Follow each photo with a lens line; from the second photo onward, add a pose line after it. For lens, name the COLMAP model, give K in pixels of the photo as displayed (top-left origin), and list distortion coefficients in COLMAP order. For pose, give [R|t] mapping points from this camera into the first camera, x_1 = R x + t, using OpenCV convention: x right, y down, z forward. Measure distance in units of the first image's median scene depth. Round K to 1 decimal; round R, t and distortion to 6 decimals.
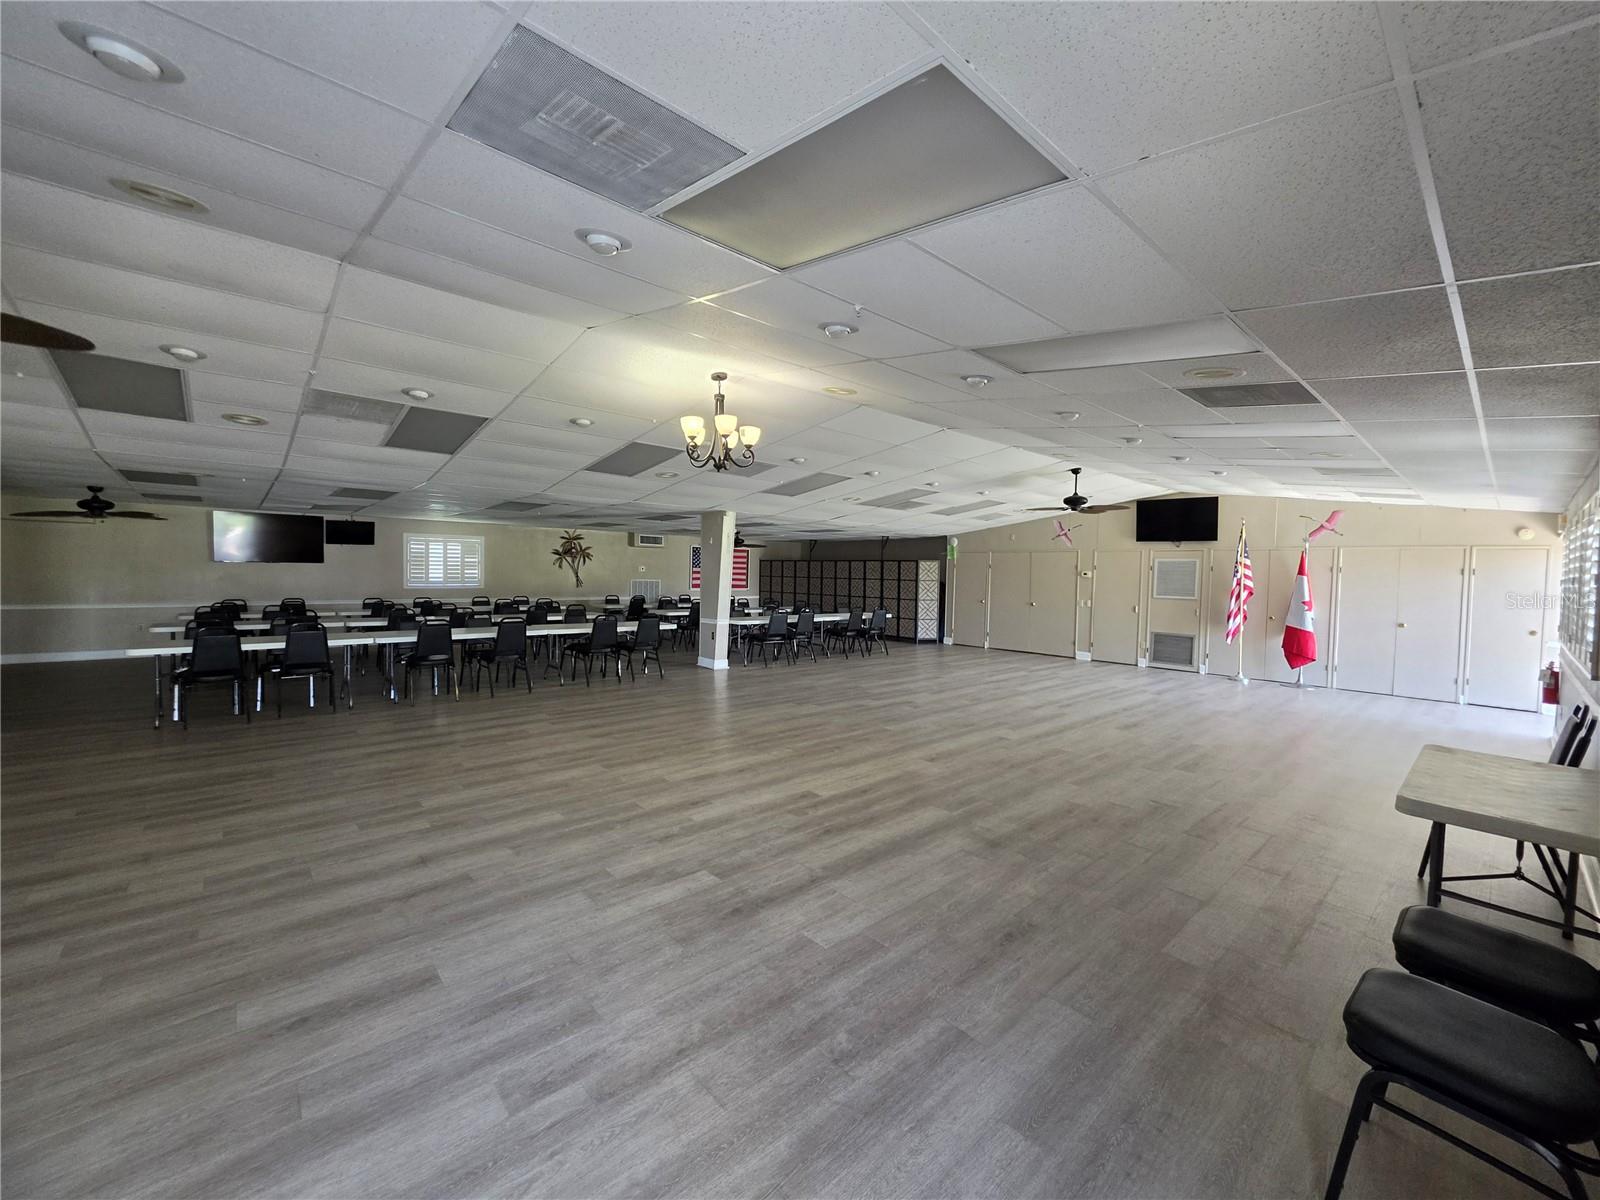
lens RADIAL K [[644.4, 0, 803.7], [0, 644.4, 593.9], [0, 0, 1]] dist [-0.003562, 0.000903]
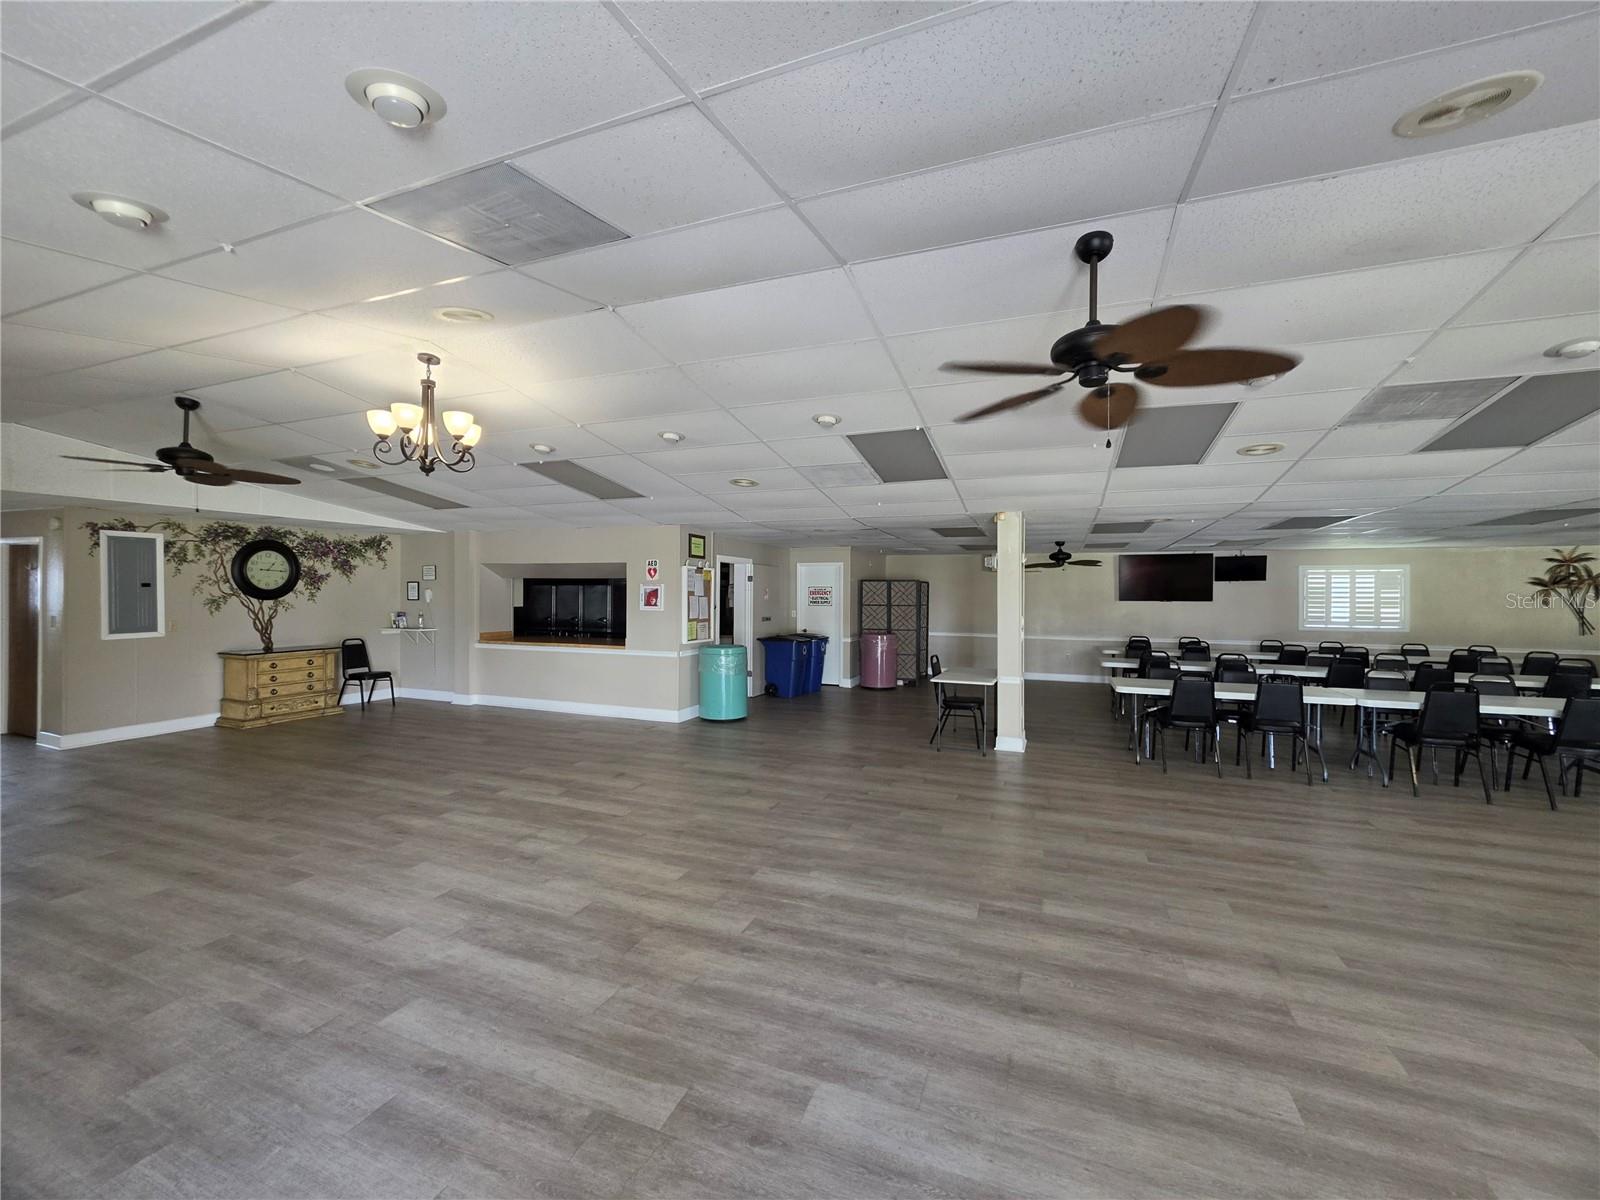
lens RADIAL K [[644.4, 0, 803.7], [0, 644.4, 593.9], [0, 0, 1]] dist [-0.003562, 0.000903]
pose [[0.450330, -0.016984, -0.892701, -0.157709], [-0.028285, 0.999046, -0.033275, -0.009405], [0.892414, 0.040235, 0.449420, 0.013502]]
